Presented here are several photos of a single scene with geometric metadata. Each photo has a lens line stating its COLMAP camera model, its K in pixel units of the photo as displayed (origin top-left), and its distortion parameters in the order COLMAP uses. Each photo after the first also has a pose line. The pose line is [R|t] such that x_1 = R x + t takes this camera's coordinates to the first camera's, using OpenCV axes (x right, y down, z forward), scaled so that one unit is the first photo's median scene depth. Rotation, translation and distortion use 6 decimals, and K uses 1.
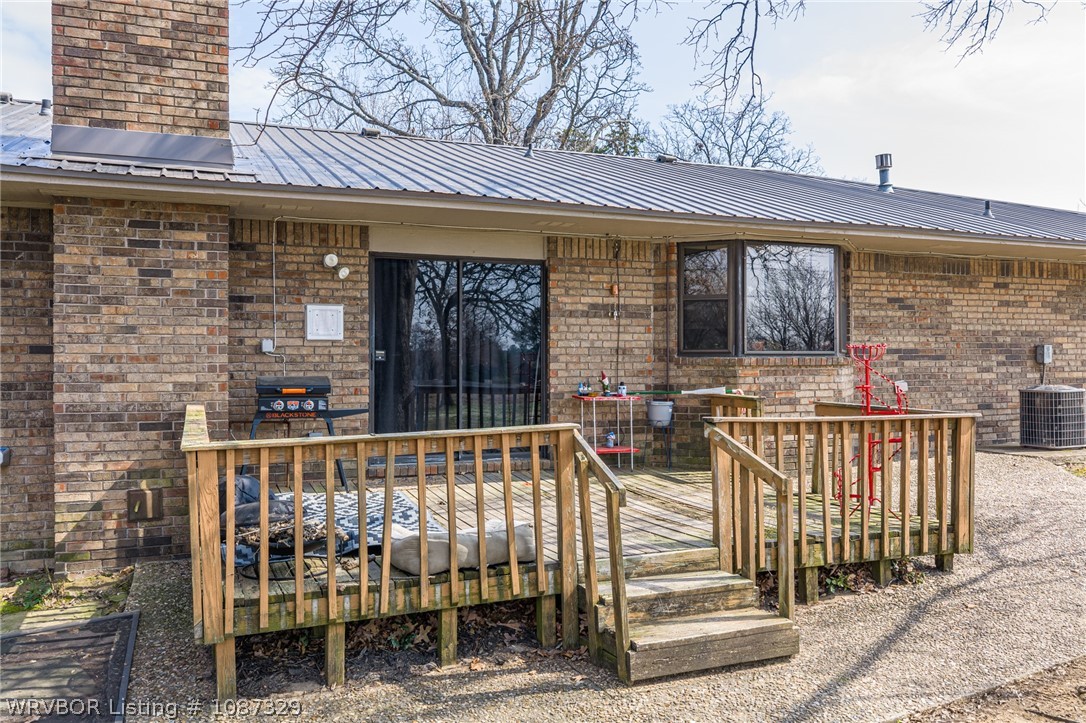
lens RADIAL K [[902.4, 0, 546.2], [0, 902.4, 358.6], [0, 0, 1]] dist [0.020685, -0.024286]
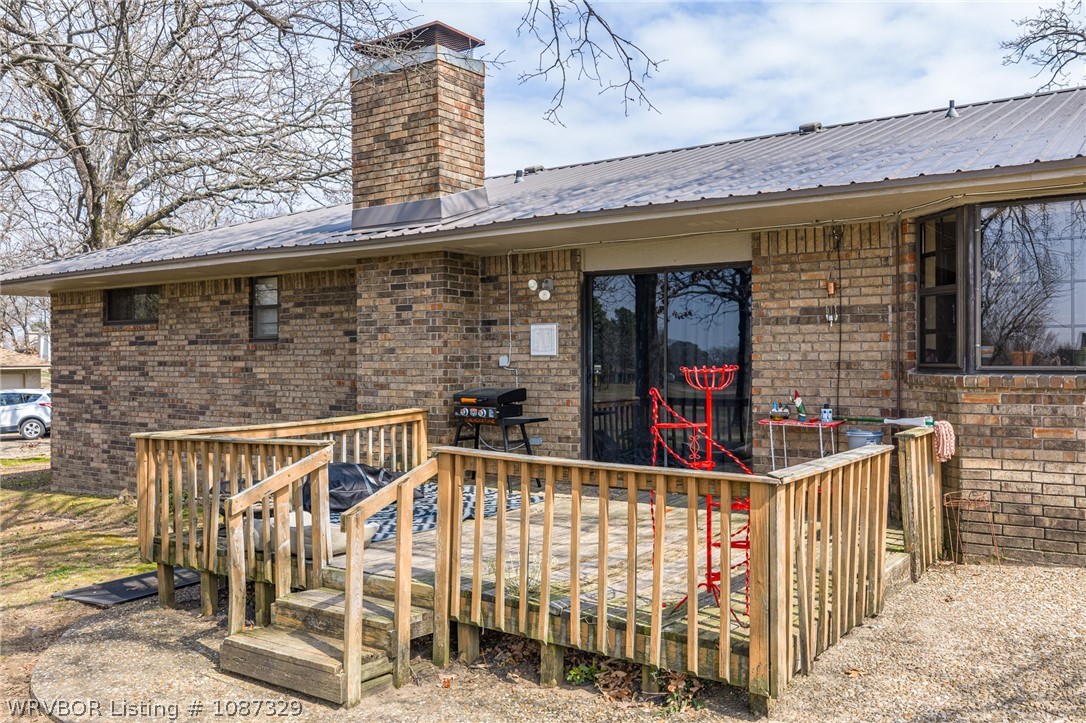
lens RADIAL K [[902.4, 0, 542.7], [0, 902.4, 367.0], [0, 0, 1]] dist [0.020685, -0.024286]
pose [[0.538470, 0.006365, -0.842621, 0.629240], [0.004507, 0.999935, 0.010433, -0.016373], [0.842633, -0.009415, 0.538406, 0.359191]]
